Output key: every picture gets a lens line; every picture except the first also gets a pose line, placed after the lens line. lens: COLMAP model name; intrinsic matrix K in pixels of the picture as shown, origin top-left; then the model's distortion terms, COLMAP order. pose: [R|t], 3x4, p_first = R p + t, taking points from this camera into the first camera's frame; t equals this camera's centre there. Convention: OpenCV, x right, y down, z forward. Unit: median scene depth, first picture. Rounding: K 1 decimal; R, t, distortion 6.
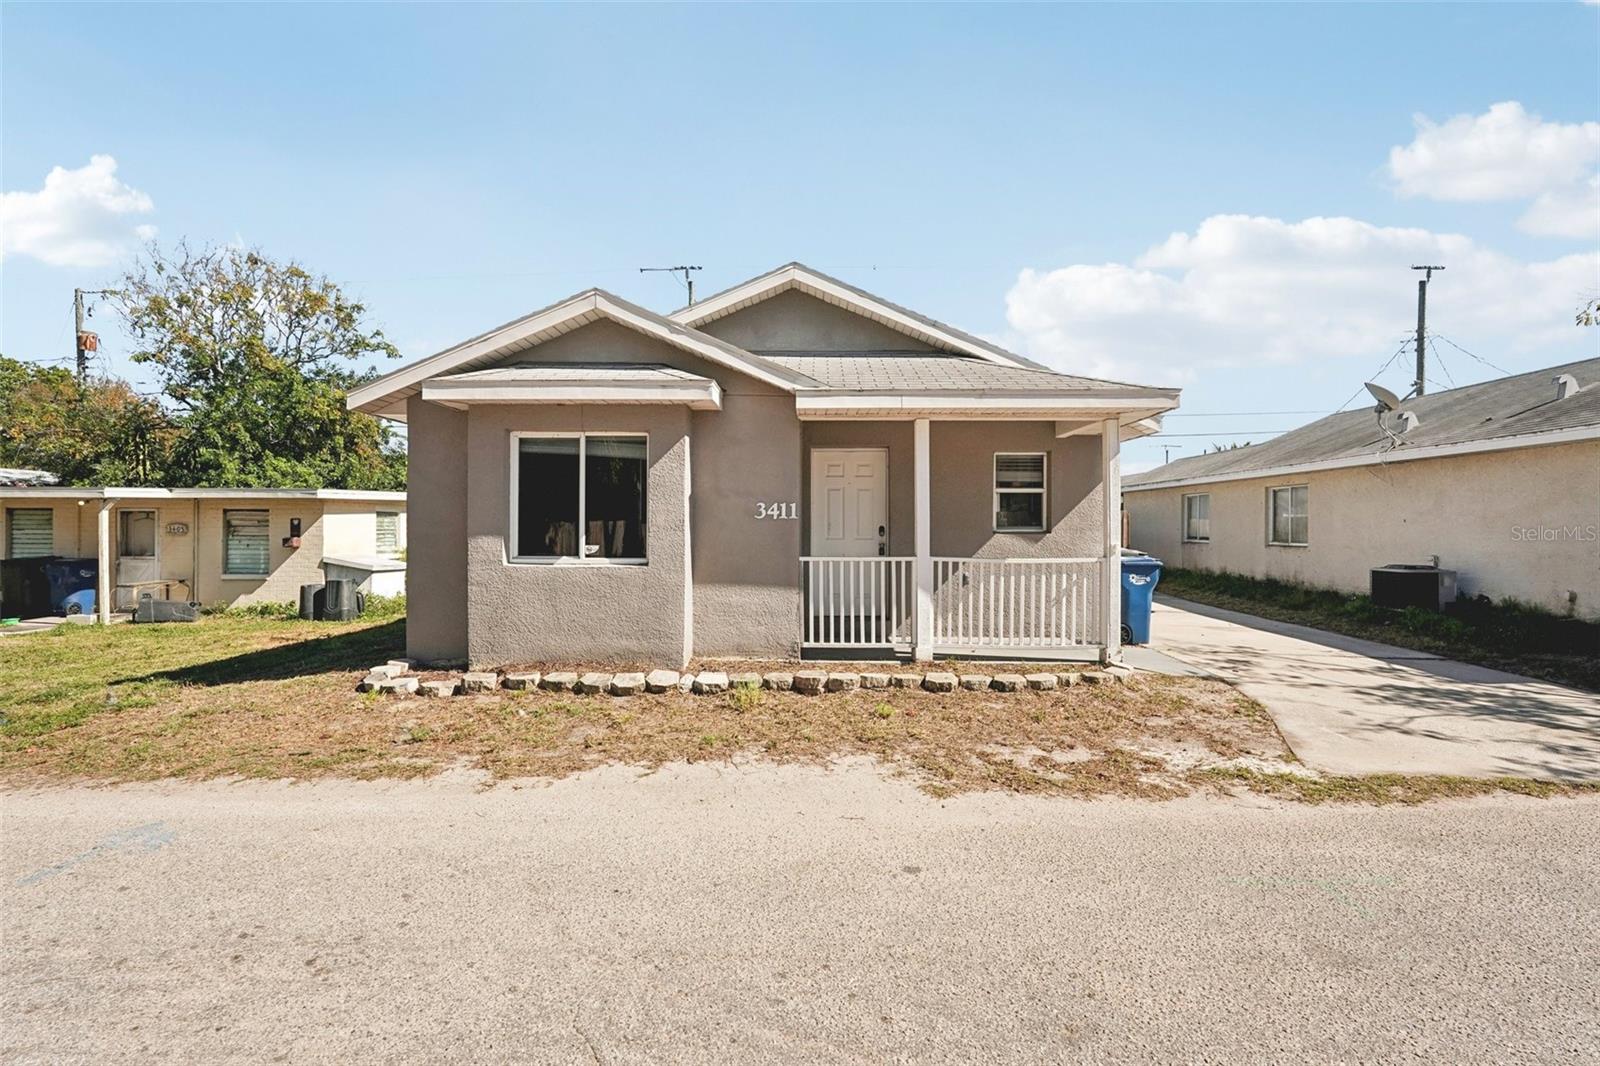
lens RADIAL K [[708.8, 0, 796.0], [0, 708.8, 540.6], [0, 0, 1]] dist [-0.009390, 0.001131]
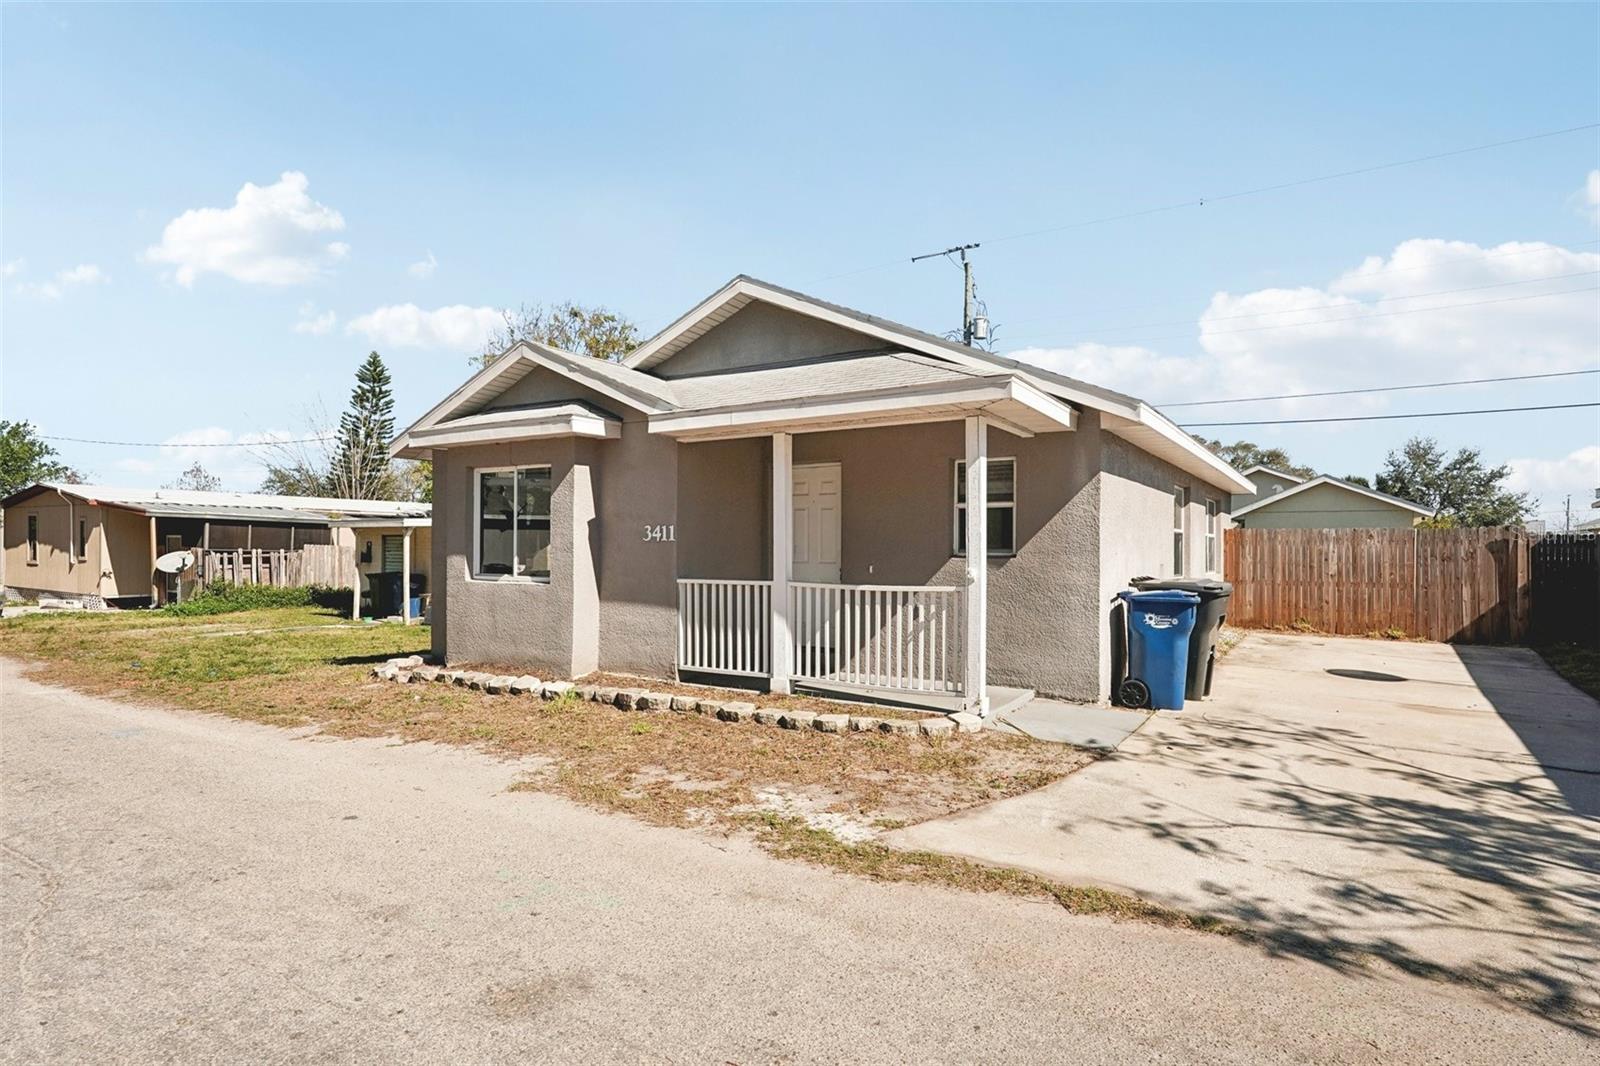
lens RADIAL K [[858.9, 0, 795.0], [0, 858.9, 564.9], [0, 0, 1]] dist [-0.003671, -0.000218]
pose [[0.853856, 0.010332, -0.520407, 0.788485], [-0.012437, 0.999923, -0.000554, 0.002009], [0.520361, 0.006946, 0.853918, 0.048123]]
